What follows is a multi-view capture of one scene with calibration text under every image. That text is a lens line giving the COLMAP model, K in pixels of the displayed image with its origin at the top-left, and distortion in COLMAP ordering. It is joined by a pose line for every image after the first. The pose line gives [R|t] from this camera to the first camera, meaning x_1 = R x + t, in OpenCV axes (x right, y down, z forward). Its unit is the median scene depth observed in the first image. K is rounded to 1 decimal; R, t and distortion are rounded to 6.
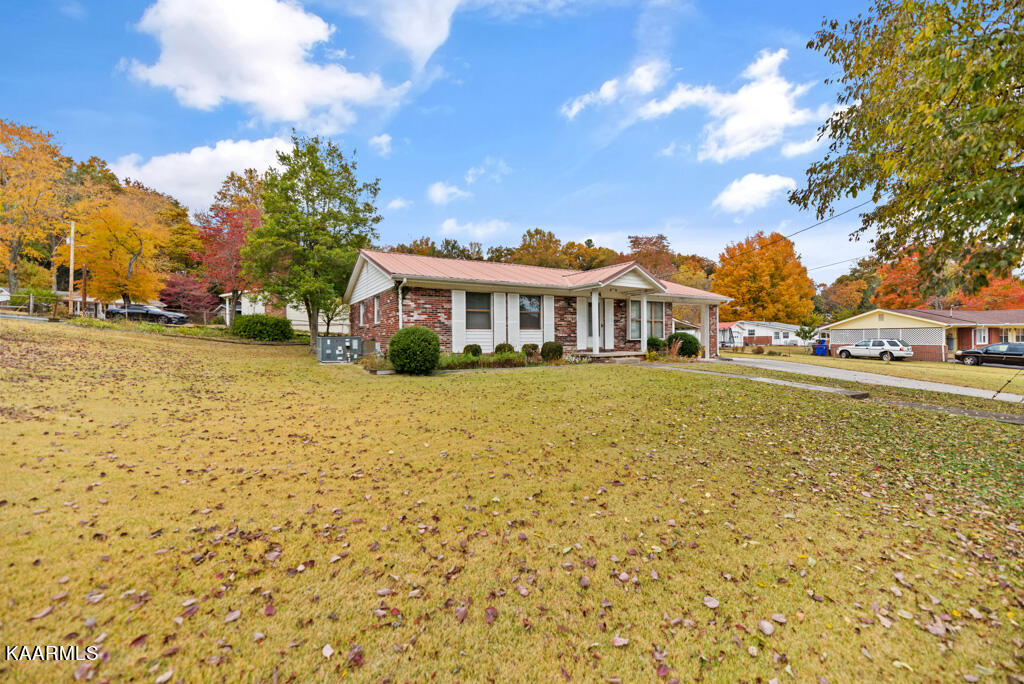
lens RADIAL K [[420.9, 0, 512.0], [0, 420.9, 342.0], [0, 0, 1]] dist [-0.001222, 0.000137]
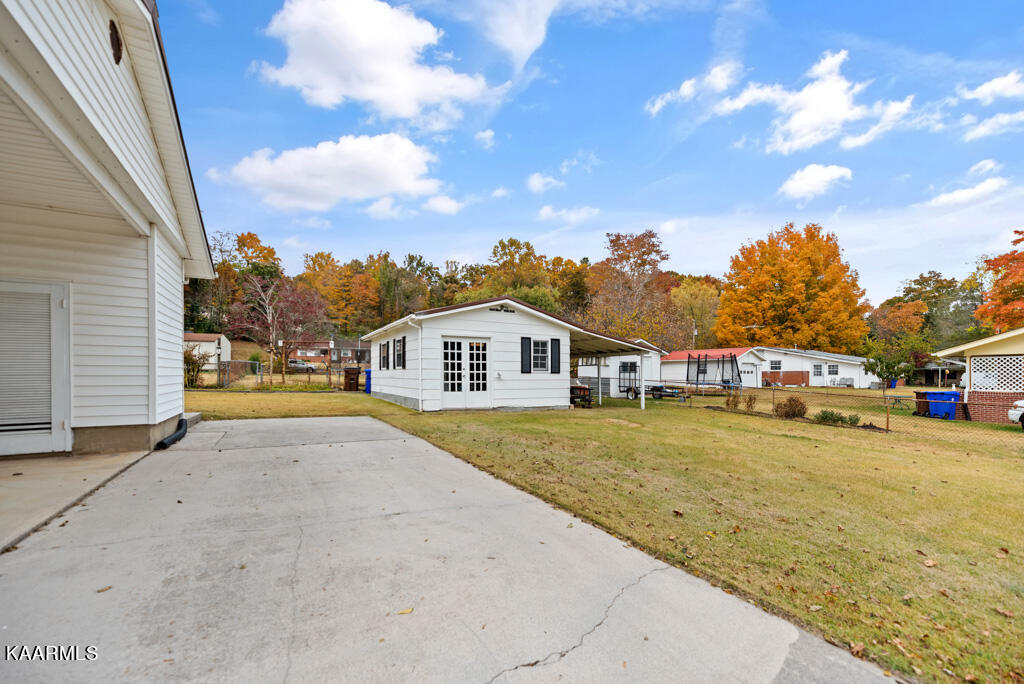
lens RADIAL K [[429.6, 0, 512.9], [0, 429.6, 372.6], [0, 0, 1]] dist [-0.000838, 0.000028]
pose [[0.999359, 0.008233, -0.034832, 0.195158], [-0.008445, 0.999947, -0.005937, -0.004471], [0.034782, 0.006227, 0.999376, 0.338349]]
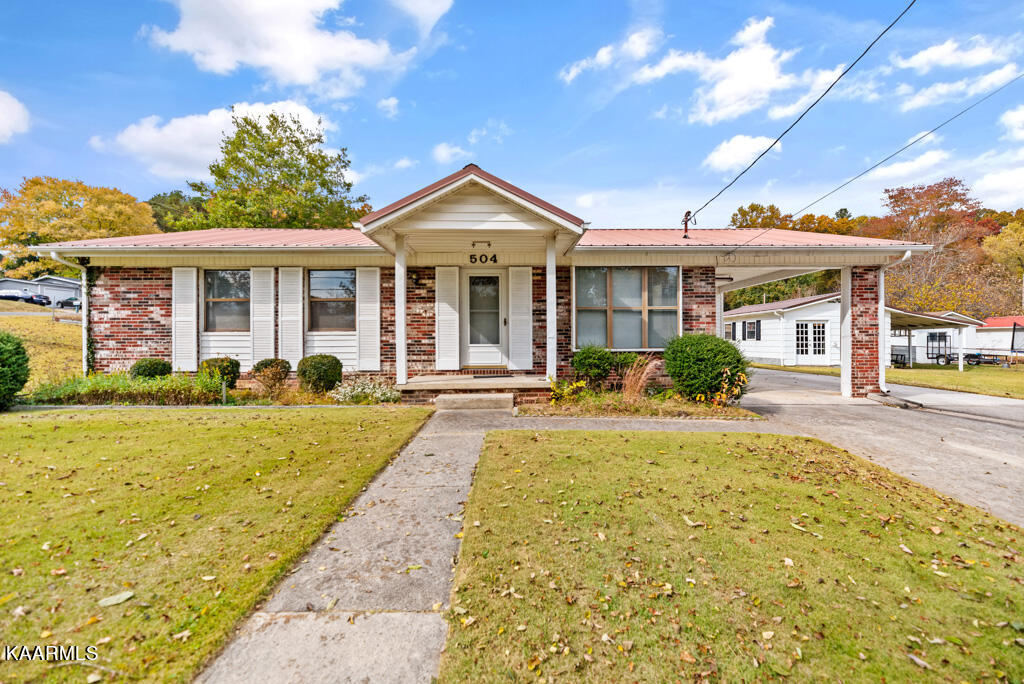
lens RADIAL K [[420.9, 0, 512.0], [0, 420.9, 342.0], [0, 0, 1]] dist [-0.001222, 0.000137]
pose [[0.866493, 0.003760, -0.499176, 0.131979], [-0.005658, 0.999981, -0.002289, -0.004031], [0.499158, 0.004808, 0.866498, 0.162389]]
